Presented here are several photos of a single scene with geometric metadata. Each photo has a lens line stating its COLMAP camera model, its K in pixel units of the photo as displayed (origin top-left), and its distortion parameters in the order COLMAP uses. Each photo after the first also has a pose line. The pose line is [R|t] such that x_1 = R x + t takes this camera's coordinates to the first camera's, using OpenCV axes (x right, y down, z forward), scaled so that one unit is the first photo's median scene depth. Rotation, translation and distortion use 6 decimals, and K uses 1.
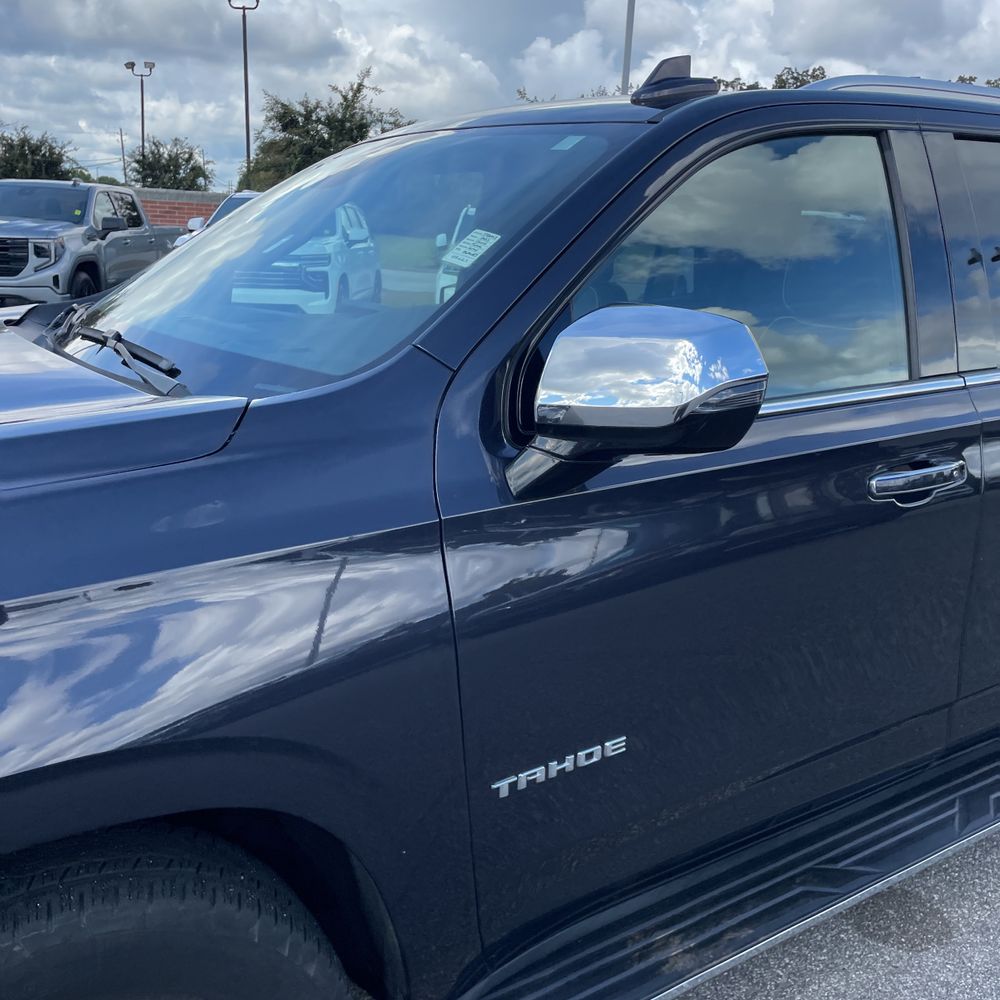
lens RADIAL K [[998.6, 0, 479.2], [0, 998.6, 495.0], [0, 0, 1]] dist [0.011148, -0.021633]
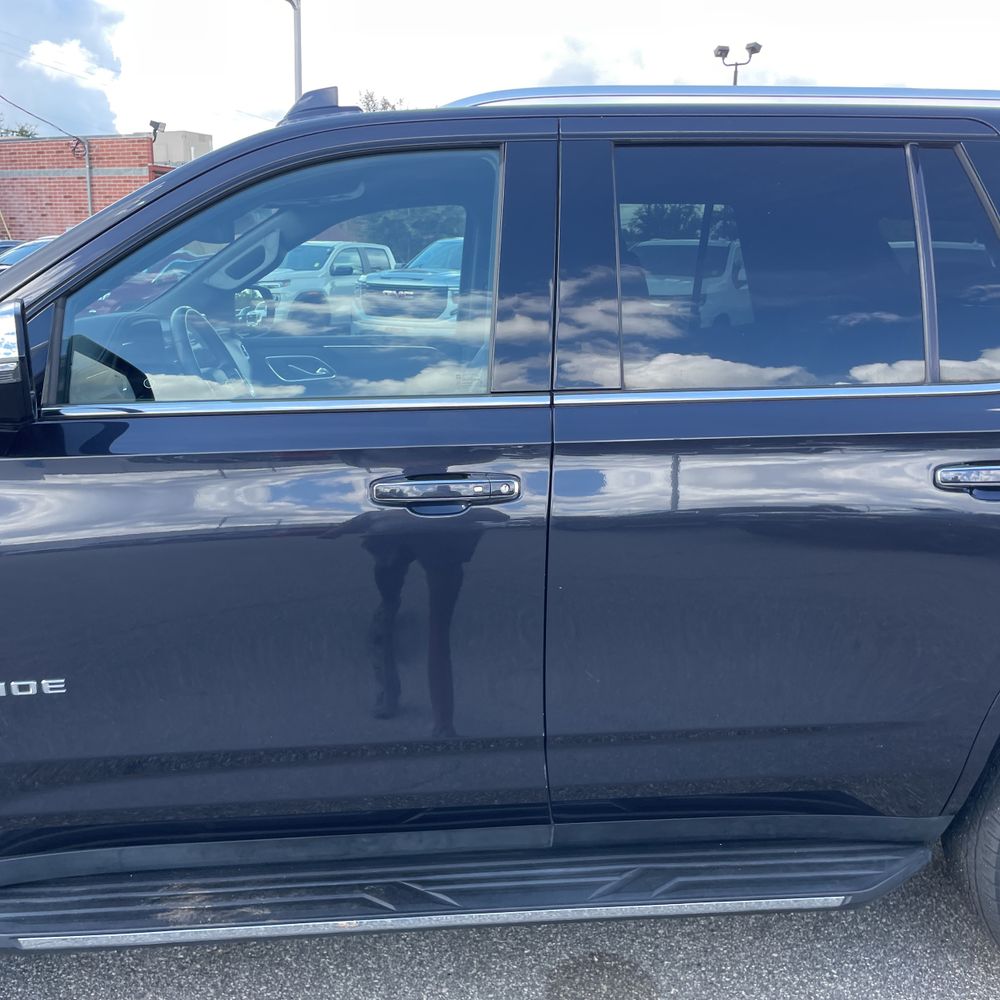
lens RADIAL K [[991.6, 0, 515.1], [0, 991.6, 501.1], [0, 0, 1]] dist [0.064002, -0.096655]
pose [[0.887929, 0.086059, -0.451858, 0.145522], [-0.105263, 0.994291, -0.017479, 0.000334], [0.447774, 0.063084, 0.891919, 0.024929]]
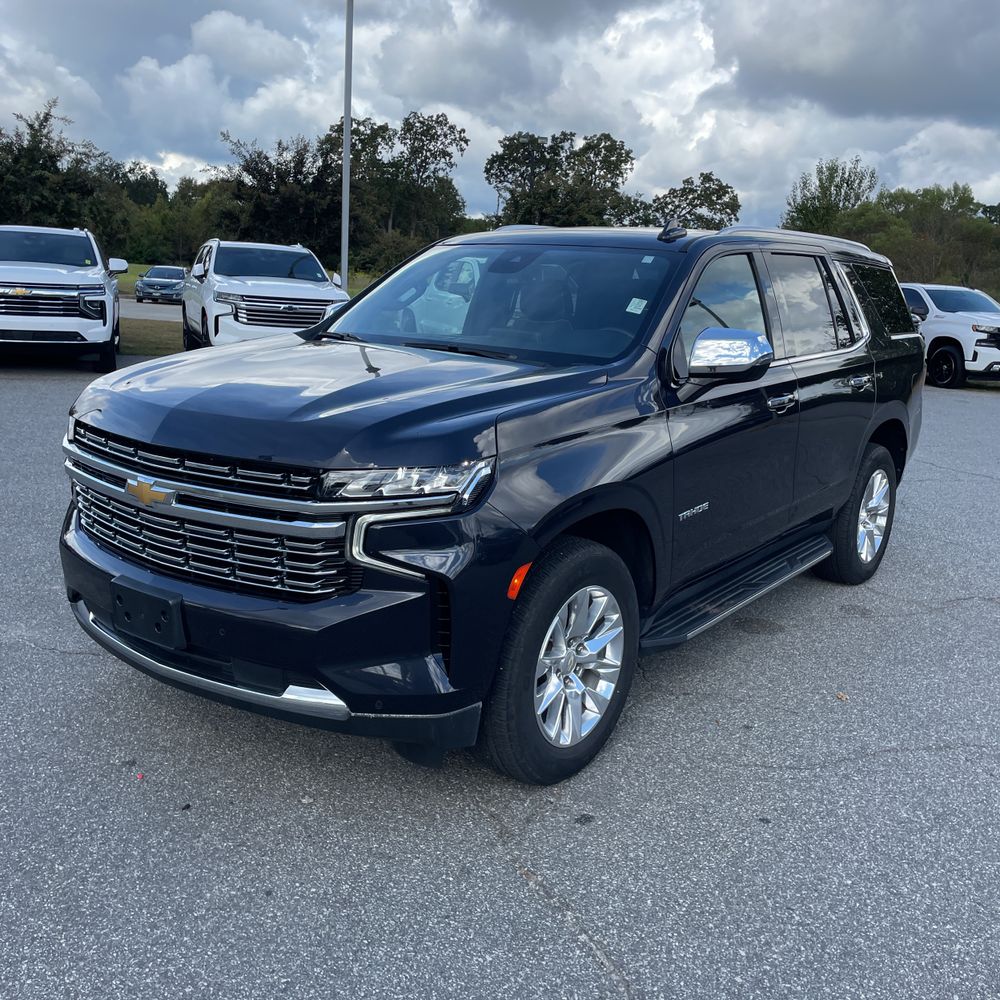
lens RADIAL K [[998.6, 0, 479.2], [0, 998.6, 495.0], [0, 0, 1]] dist [0.011148, -0.021633]
pose [[0.932557, -0.067498, 0.354656, -0.166484], [0.075825, 0.997075, -0.009617, 0.026741], [-0.352969, 0.035860, 0.934947, -0.146211]]
